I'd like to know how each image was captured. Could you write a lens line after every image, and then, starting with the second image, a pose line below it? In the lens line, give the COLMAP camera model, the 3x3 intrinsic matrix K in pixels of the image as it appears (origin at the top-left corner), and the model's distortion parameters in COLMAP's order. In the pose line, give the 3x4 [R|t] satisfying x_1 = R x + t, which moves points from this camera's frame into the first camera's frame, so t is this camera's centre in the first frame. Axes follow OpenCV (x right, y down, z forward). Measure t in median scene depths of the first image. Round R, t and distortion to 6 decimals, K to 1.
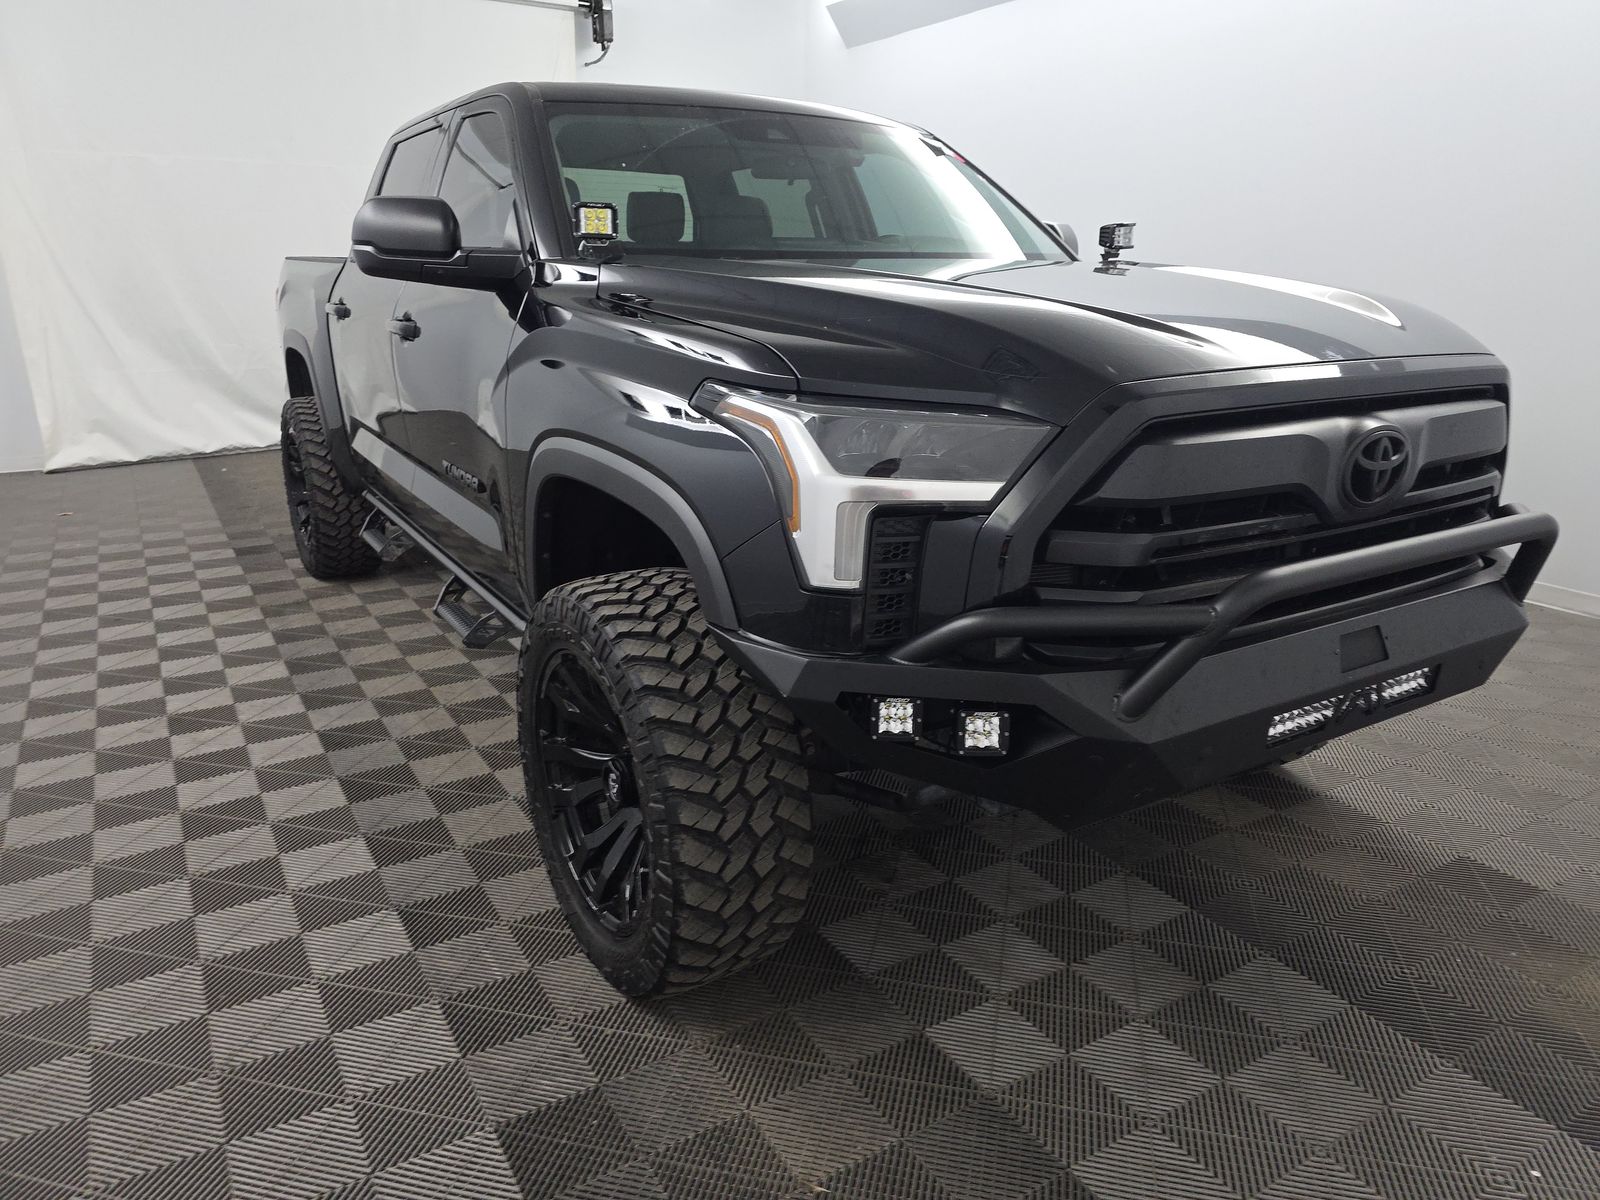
lens RADIAL K [[1107.2, 0, 800.0], [0, 1107.2, 600.0], [0, 0, 1]] dist [0.005909, -0.002085]
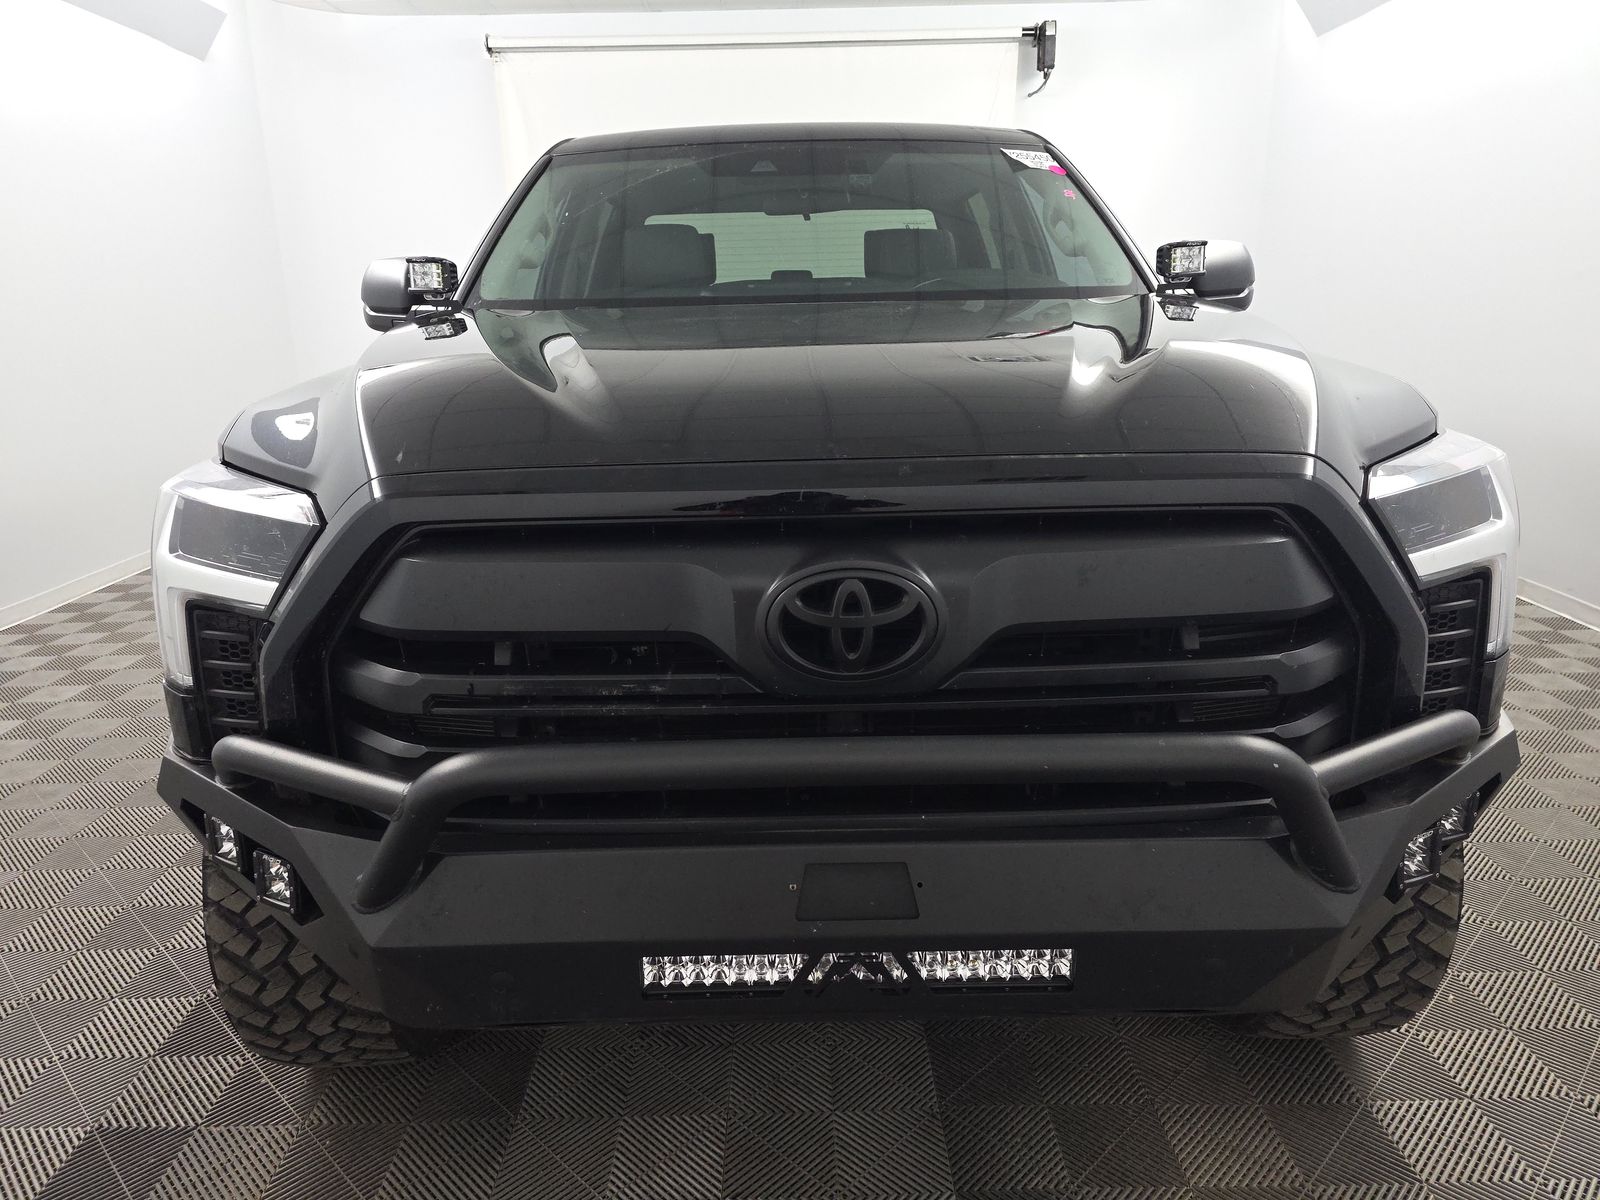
lens RADIAL K [[1107.2, 0, 800.0], [0, 1107.2, 600.0], [0, 0, 1]] dist [0.005909, -0.002085]
pose [[0.858849, 0.110985, -0.500060, 0.304581], [-0.123509, 0.992310, 0.008112, -0.049368], [0.497115, 0.054795, 0.865953, 0.152355]]
